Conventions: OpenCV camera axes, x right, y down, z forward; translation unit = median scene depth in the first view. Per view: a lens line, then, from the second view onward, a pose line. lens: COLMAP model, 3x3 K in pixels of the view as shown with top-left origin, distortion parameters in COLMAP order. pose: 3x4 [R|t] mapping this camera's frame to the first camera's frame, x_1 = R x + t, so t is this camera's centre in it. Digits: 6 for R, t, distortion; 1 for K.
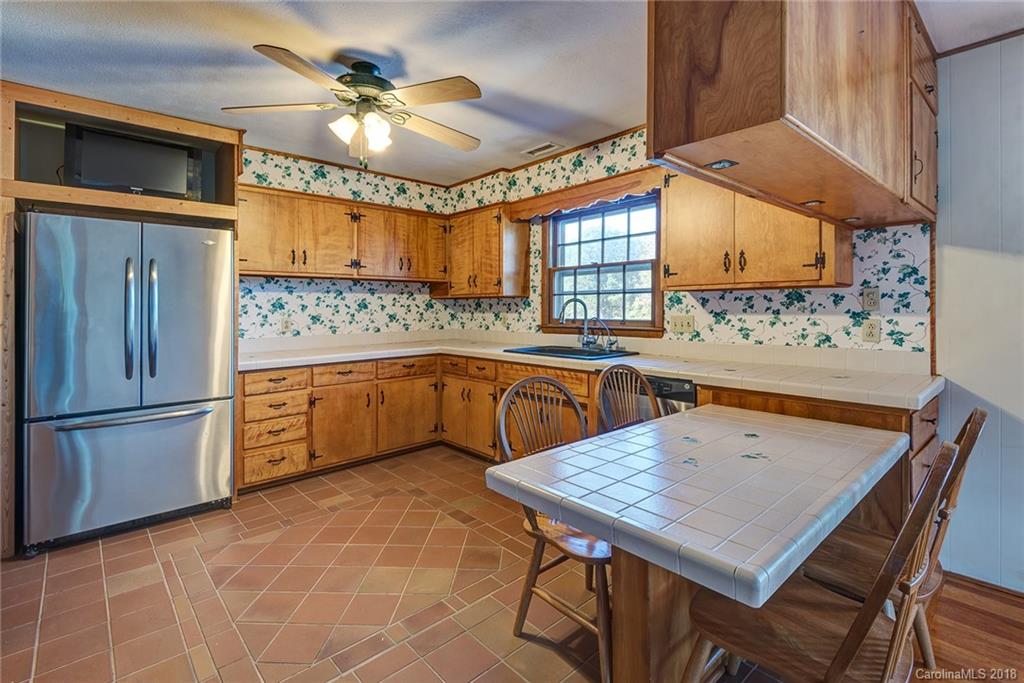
lens RADIAL K [[474.0, 0, 528.2], [0, 474.0, 304.3], [0, 0, 1]] dist [0.018465, -0.007728]
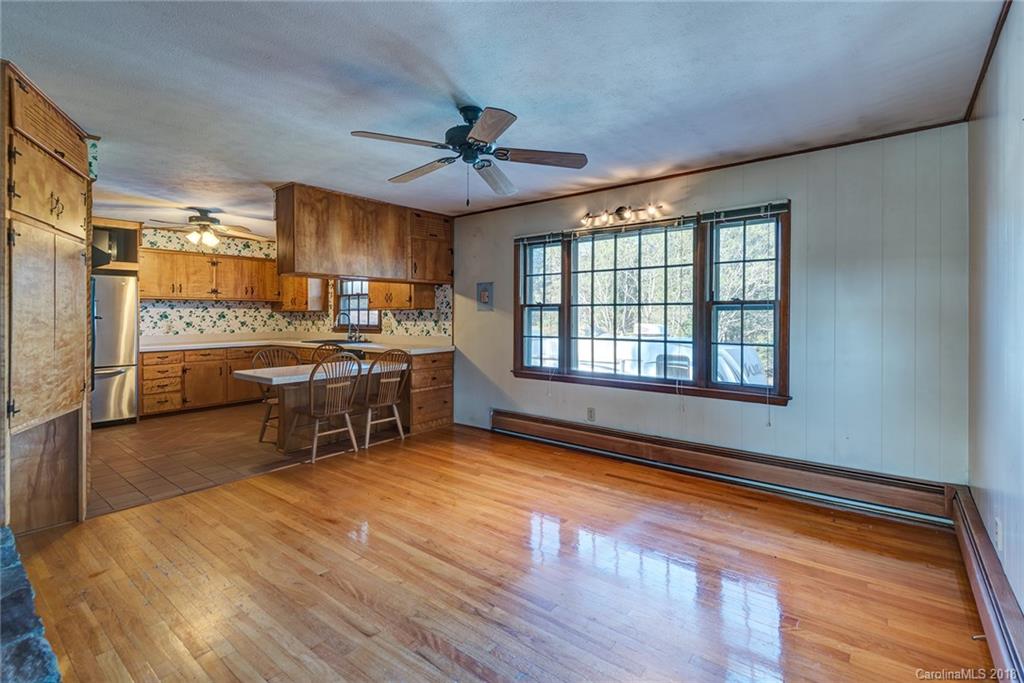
lens RADIAL K [[474.0, 0, 510.8], [0, 474.0, 317.7], [0, 0, 1]] dist [0.018465, -0.007728]
pose [[0.991291, 0.003000, 0.131653, 0.520737], [-0.004004, 0.999965, 0.007364, -0.010070], [-0.131626, -0.007828, 0.991268, -0.929489]]
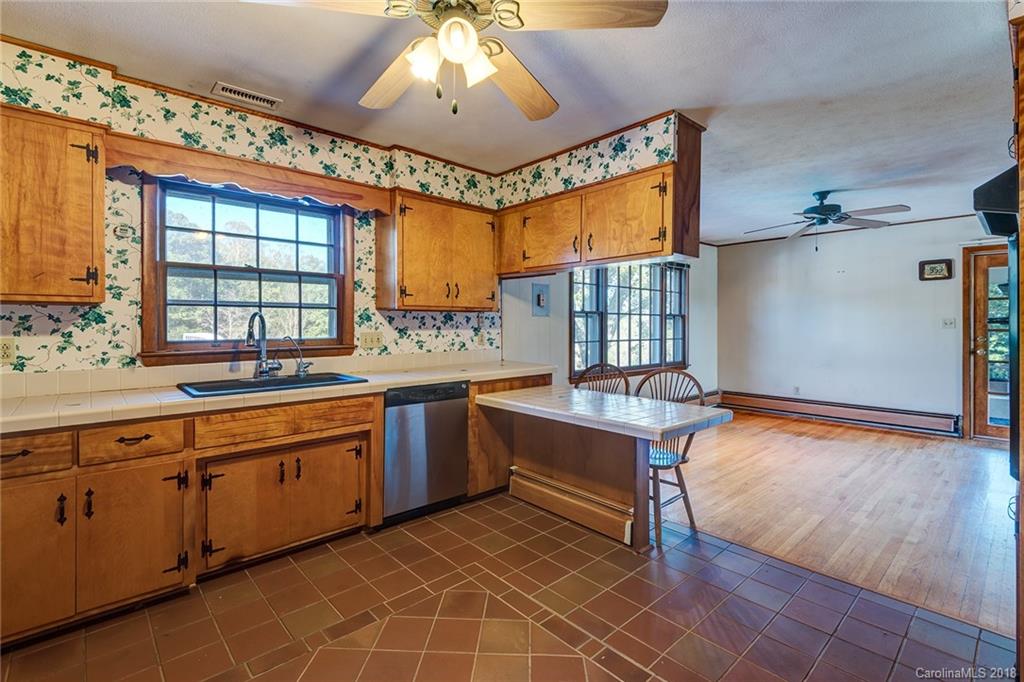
lens RADIAL K [[474.0, 0, 504.2], [0, 474.0, 325.2], [0, 0, 1]] dist [0.018465, -0.007728]
pose [[0.017011, 0.005099, 0.999842, -0.661379], [-0.002485, 0.999984, -0.005058, 0.011597], [-0.999852, -0.002398, 0.017023, 0.612224]]
